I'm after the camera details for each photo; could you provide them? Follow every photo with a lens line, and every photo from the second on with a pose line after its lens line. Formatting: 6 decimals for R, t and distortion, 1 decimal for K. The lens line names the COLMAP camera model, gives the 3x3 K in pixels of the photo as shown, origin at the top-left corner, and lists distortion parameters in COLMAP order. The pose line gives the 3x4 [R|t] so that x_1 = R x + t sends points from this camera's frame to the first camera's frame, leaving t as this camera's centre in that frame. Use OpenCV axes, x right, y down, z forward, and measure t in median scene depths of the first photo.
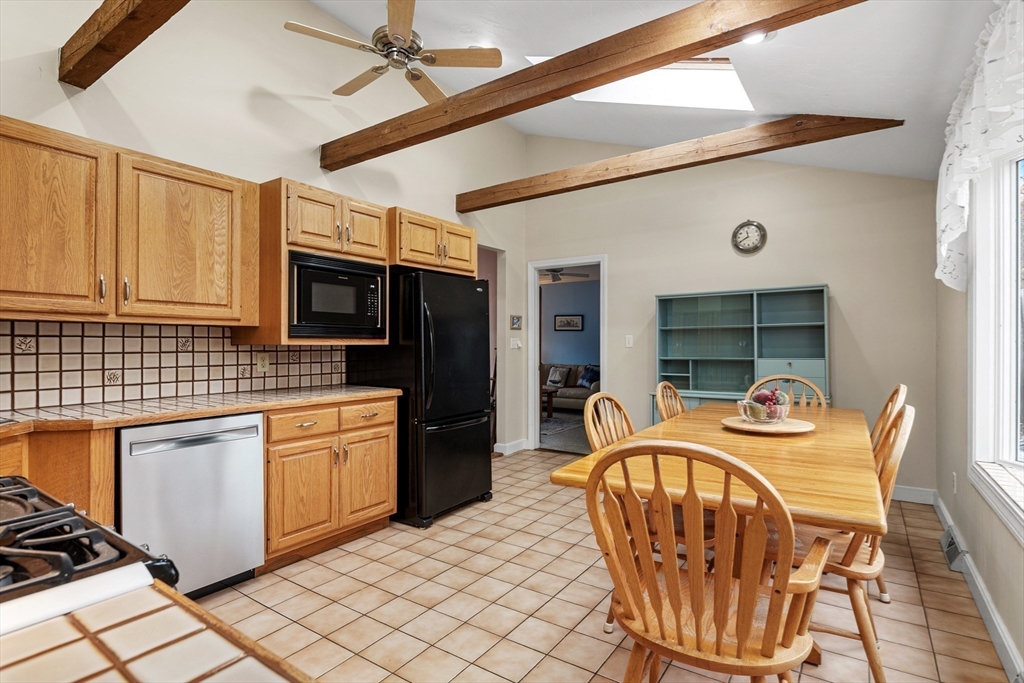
lens RADIAL K [[509.7, 0, 509.8], [0, 509.7, 340.3], [0, 0, 1]] dist [0.002010, -0.000726]
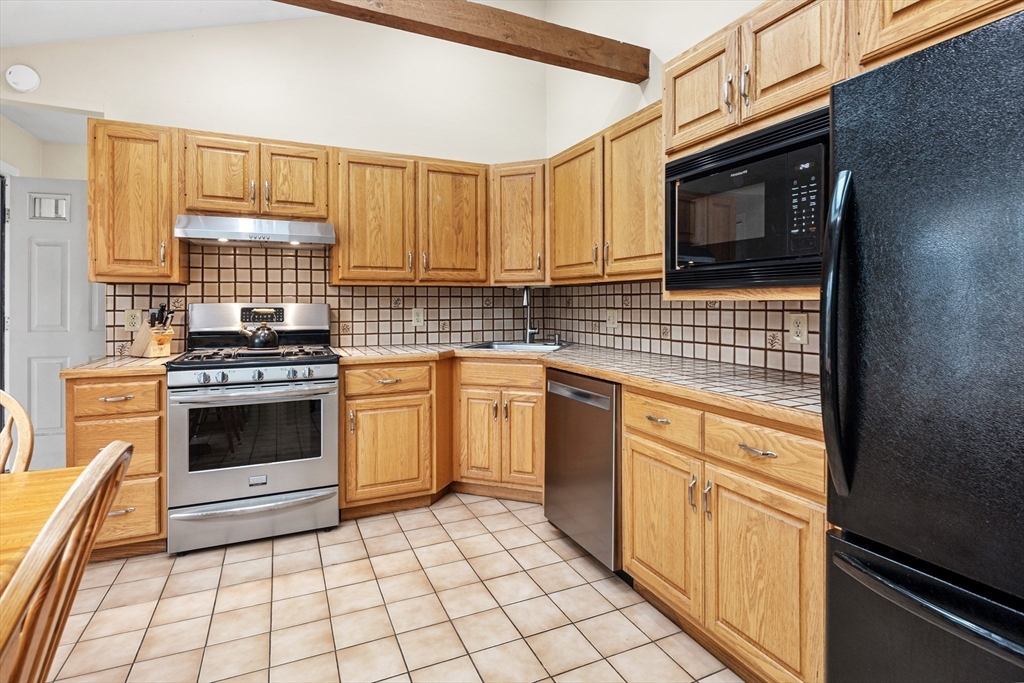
lens RADIAL K [[509.7, 0, 502.9], [0, 509.7, 301.3], [0, 0, 1]] dist [0.002010, -0.000726]
pose [[-0.514718, 0.001126, -0.857359, 0.253400], [0.013610, 0.999884, -0.006858, 0.009613], [0.857252, -0.015199, -0.514673, 1.063003]]
